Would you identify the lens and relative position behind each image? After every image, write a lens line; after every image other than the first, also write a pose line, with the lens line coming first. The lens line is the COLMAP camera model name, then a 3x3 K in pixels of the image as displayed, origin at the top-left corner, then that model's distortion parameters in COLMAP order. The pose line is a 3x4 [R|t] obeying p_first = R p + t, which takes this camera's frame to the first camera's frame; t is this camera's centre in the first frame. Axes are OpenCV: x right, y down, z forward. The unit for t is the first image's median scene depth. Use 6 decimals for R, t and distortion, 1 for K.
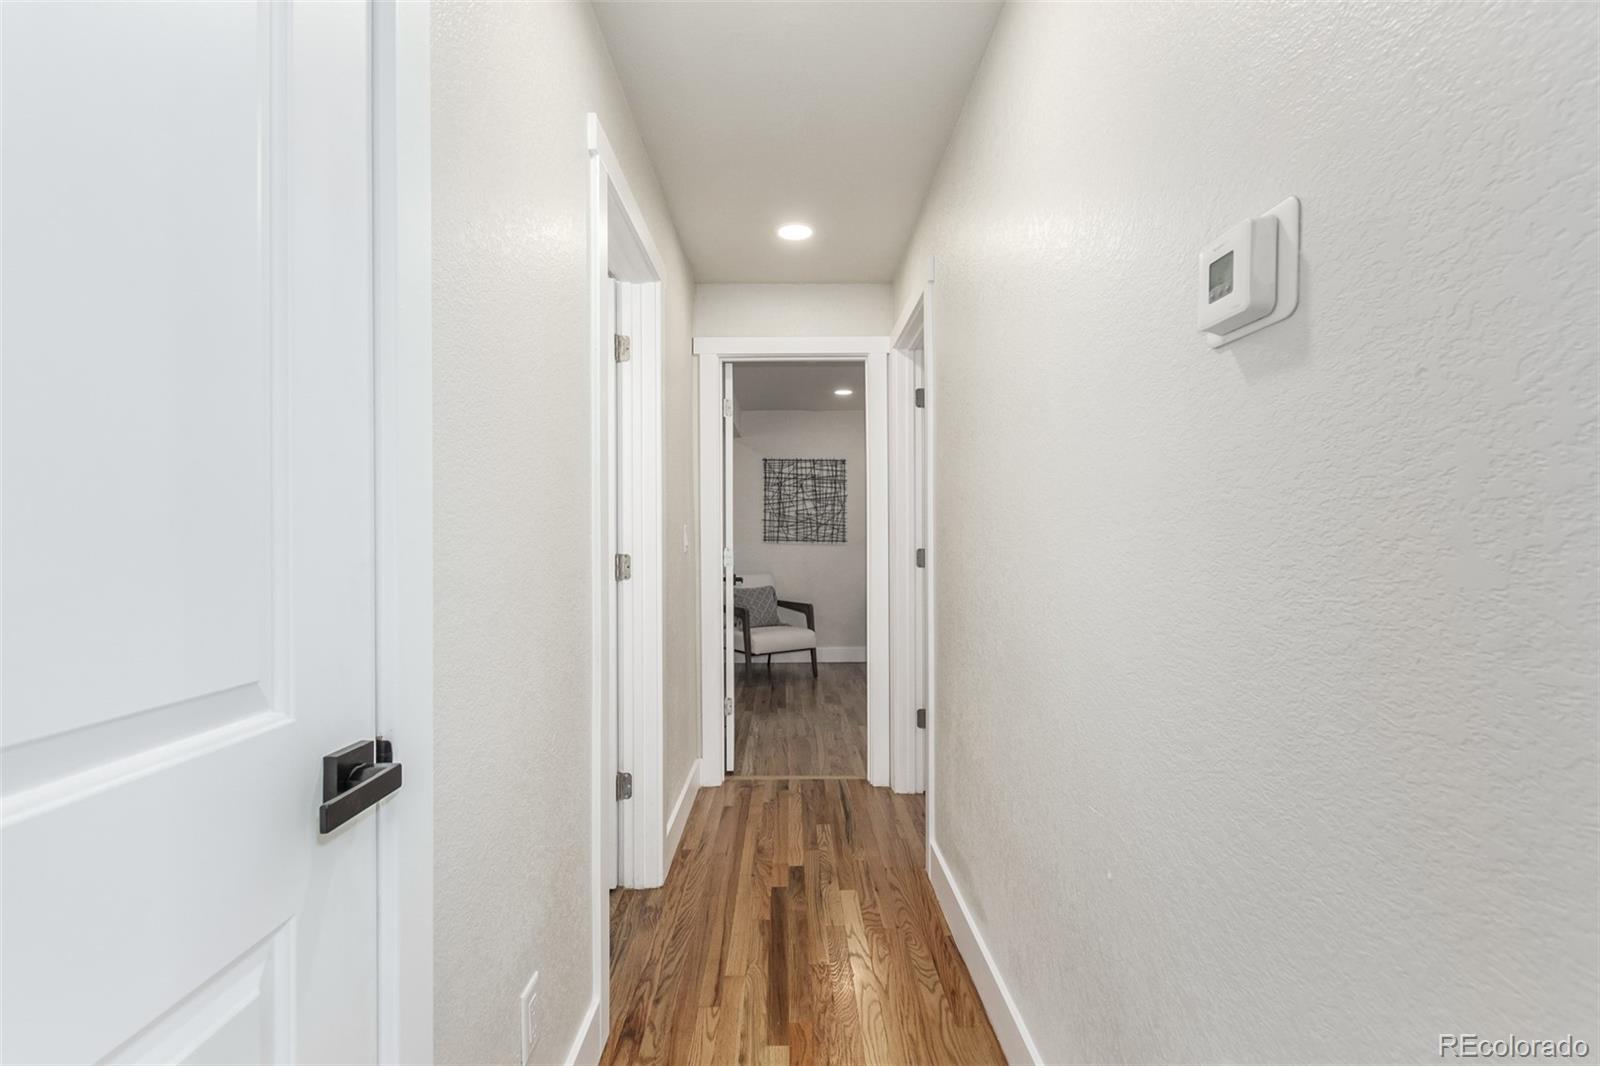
lens RADIAL K [[756.9, 0, 799.9], [0, 756.9, 535.7], [0, 0, 1]] dist [0.005297, -0.000102]
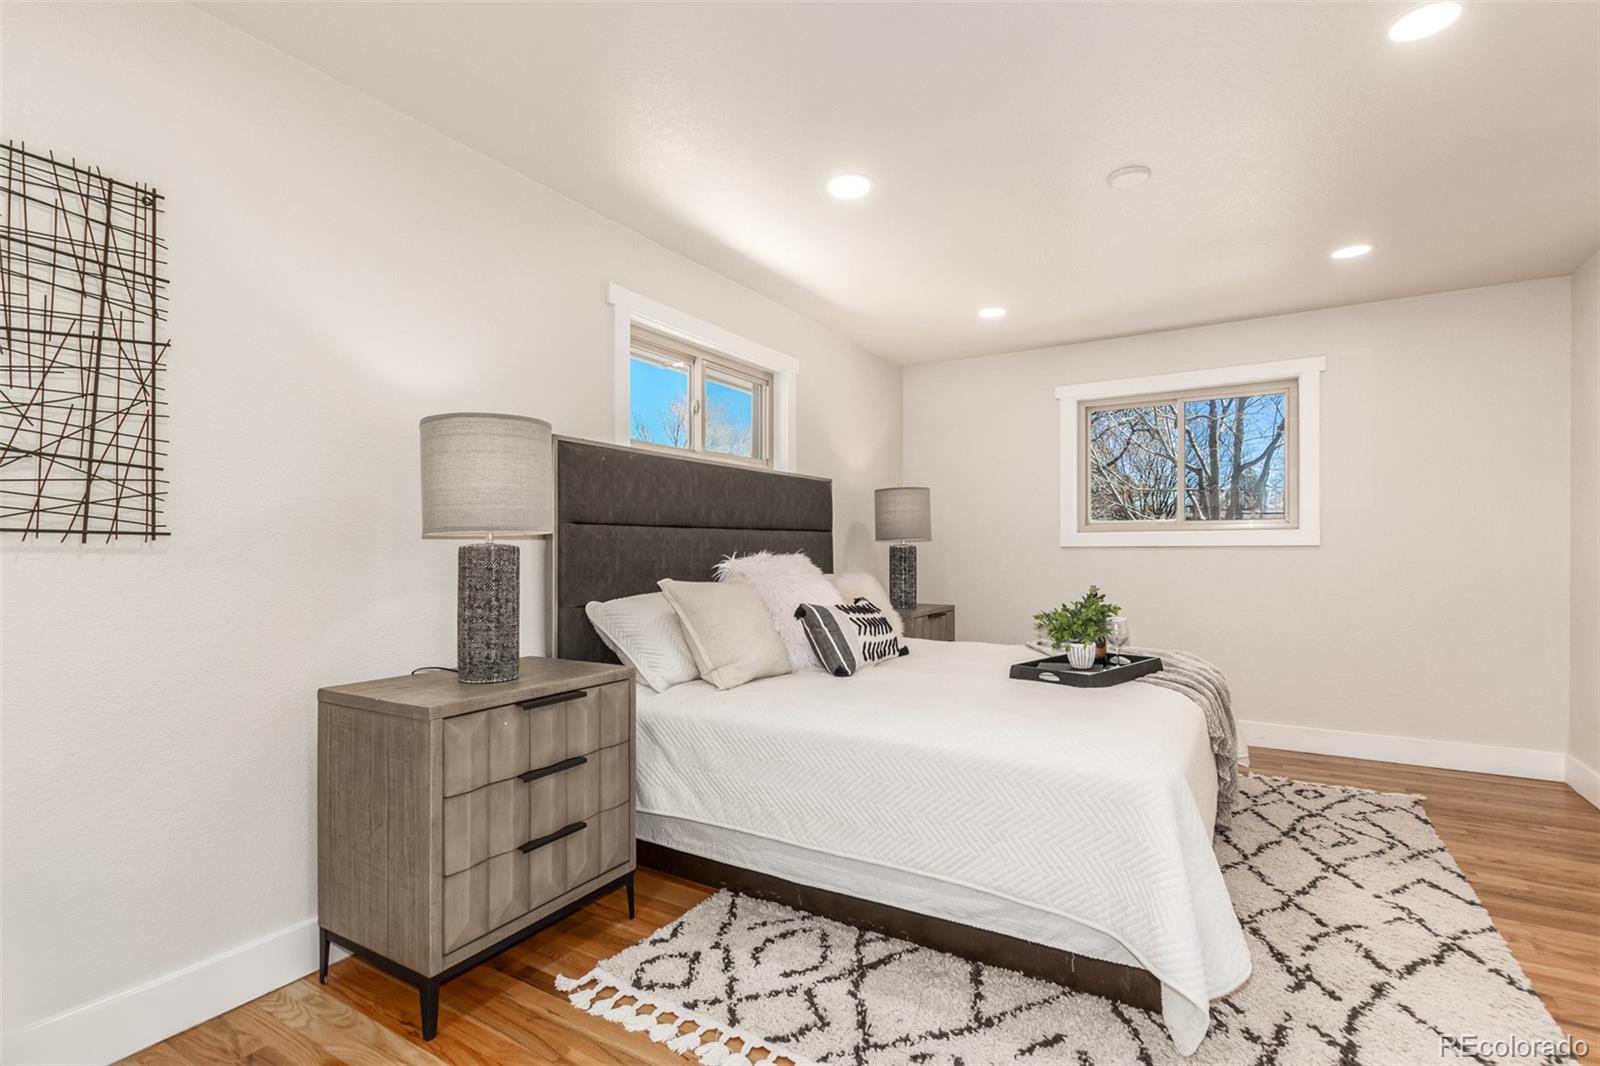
lens RADIAL K [[756.9, 0, 799.4], [0, 756.9, 536.2], [0, 0, 1]] dist [0.005297, -0.000102]
pose [[0.515182, 0.006903, 0.857053, -0.040792], [0.000462, 0.999965, -0.008332, 0.009941], [-0.857081, 0.004689, 0.515161, 0.704202]]
